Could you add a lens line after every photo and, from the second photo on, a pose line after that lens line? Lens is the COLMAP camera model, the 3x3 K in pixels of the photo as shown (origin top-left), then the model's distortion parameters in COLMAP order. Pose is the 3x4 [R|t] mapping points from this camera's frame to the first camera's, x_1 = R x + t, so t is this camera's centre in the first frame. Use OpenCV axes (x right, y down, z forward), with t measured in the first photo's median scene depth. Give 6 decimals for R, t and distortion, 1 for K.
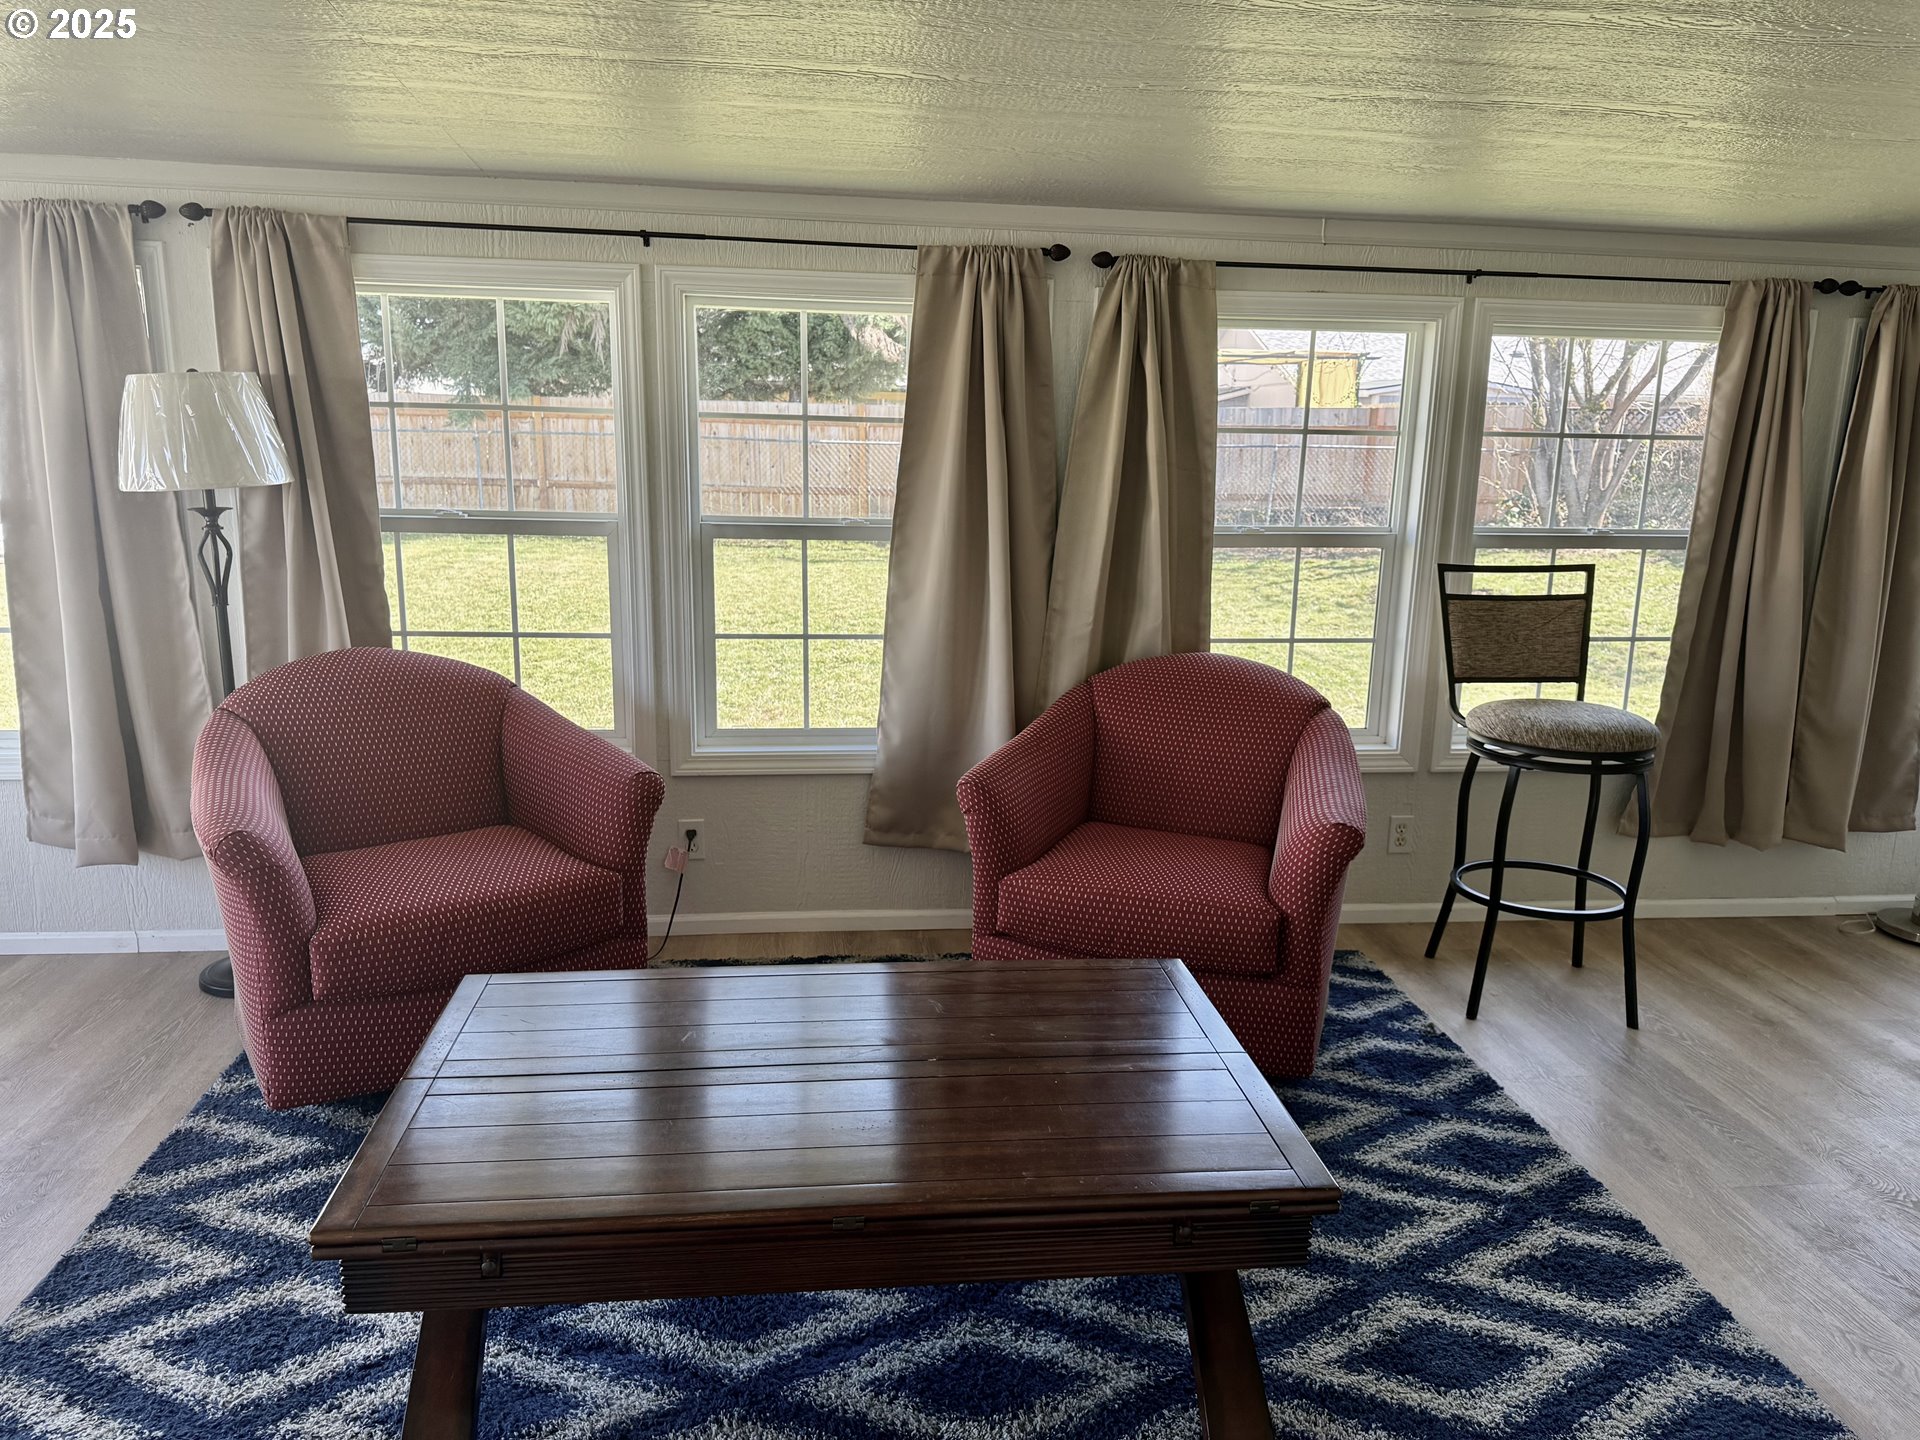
lens RADIAL K [[1321.8, 0, 955.2], [0, 1321.8, 715.6], [0, 0, 1]] dist [0.099479, -0.107639]
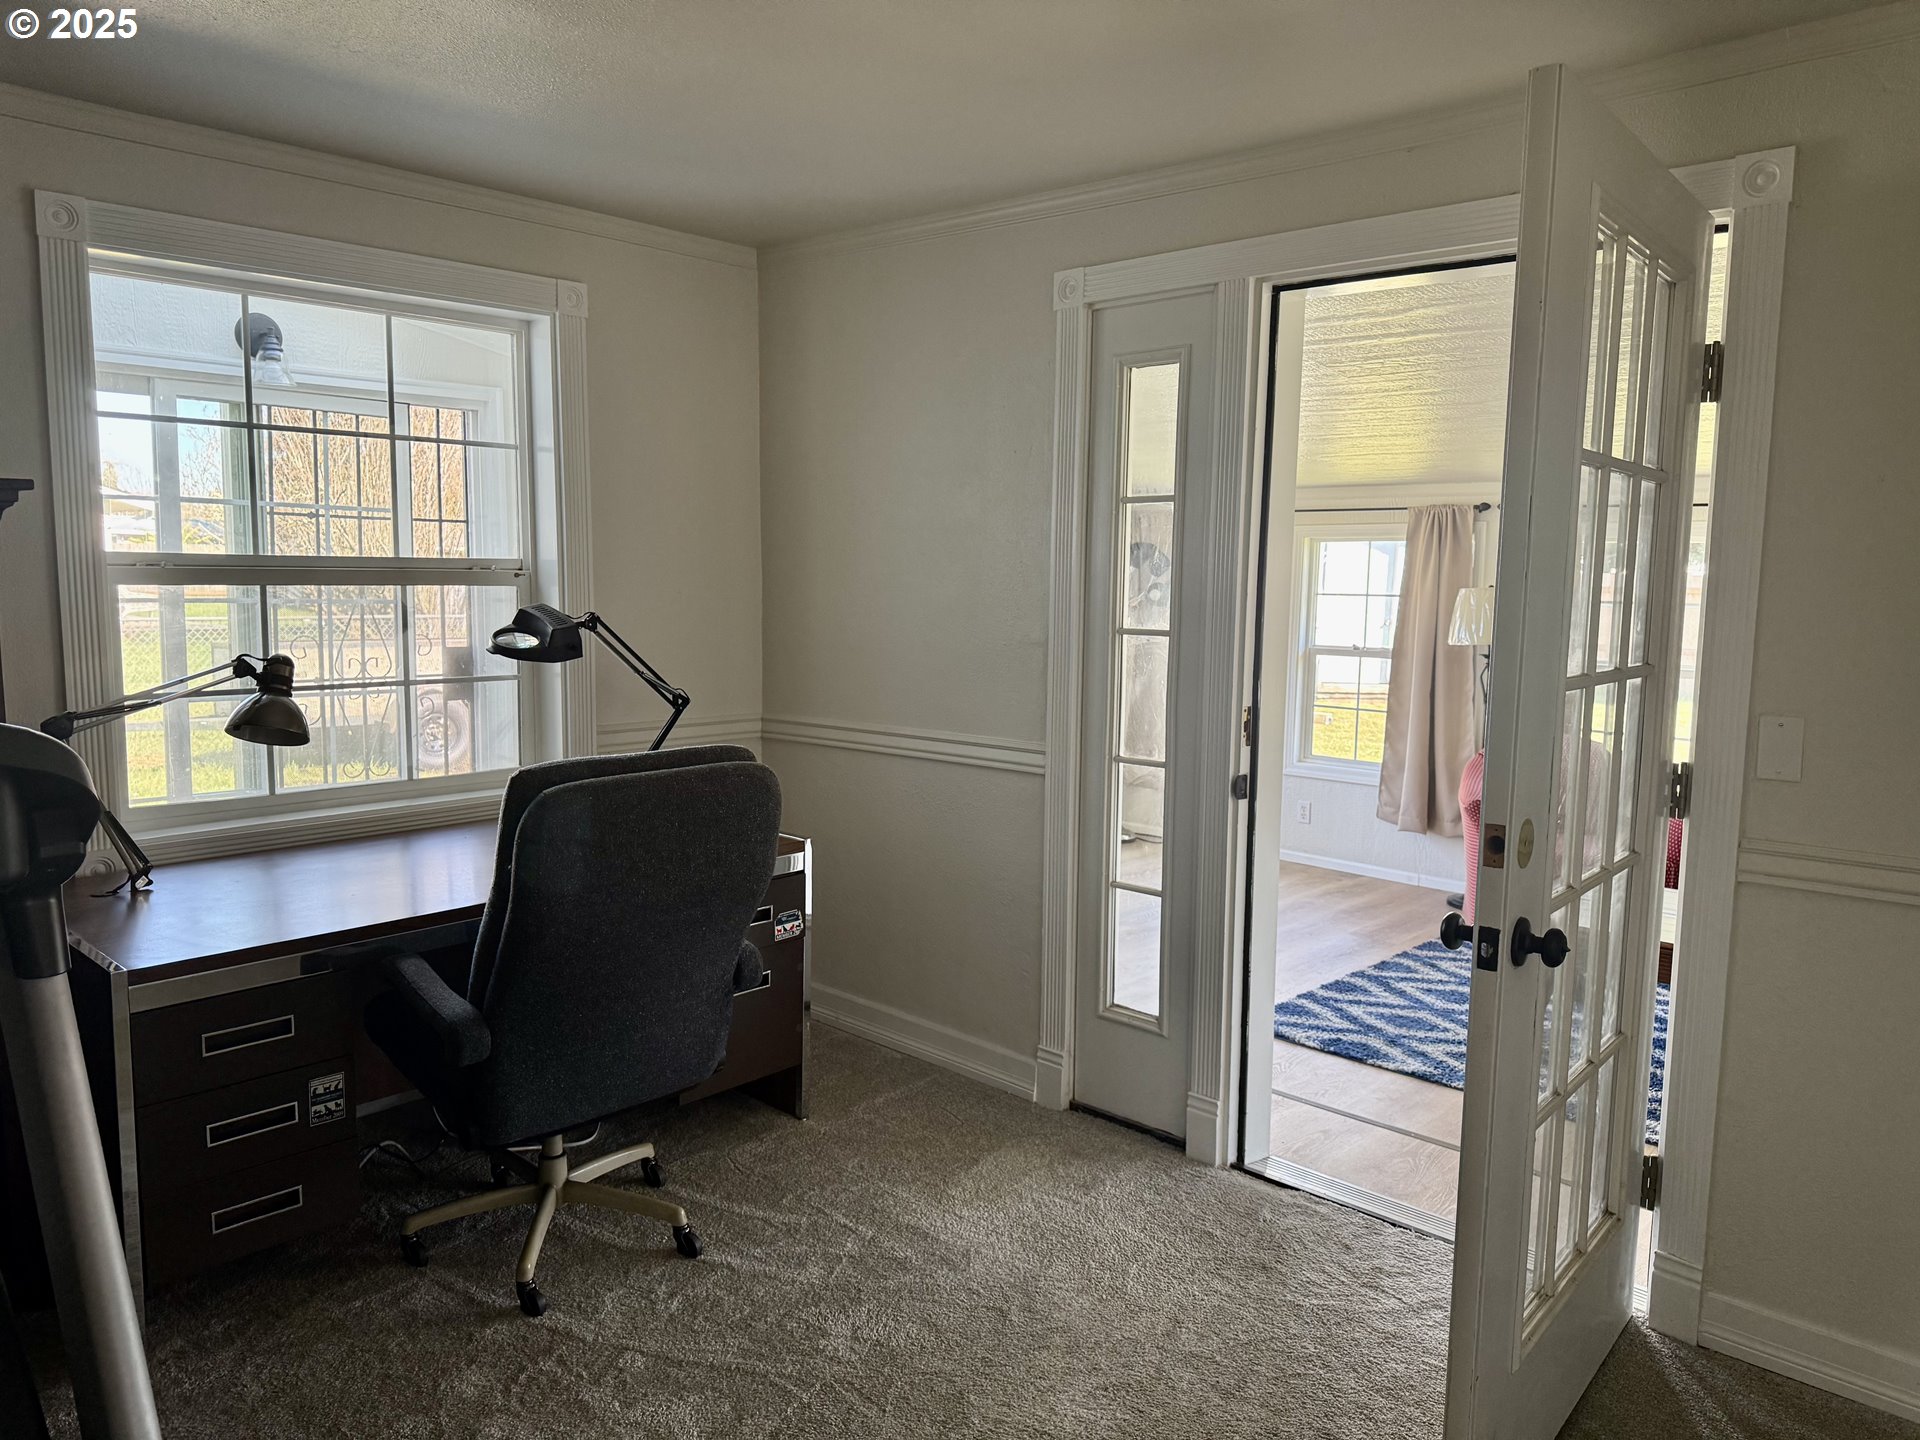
lens RADIAL K [[1321.8, 0, 955.2], [0, 1321.8, 715.6], [0, 0, 1]] dist [0.099479, -0.107639]
pose [[0.633137, 0.074741, -0.770423, 0.431696], [-0.160419, 0.986387, -0.036140, 0.121278], [0.757234, 0.146472, 0.636508, -0.757607]]
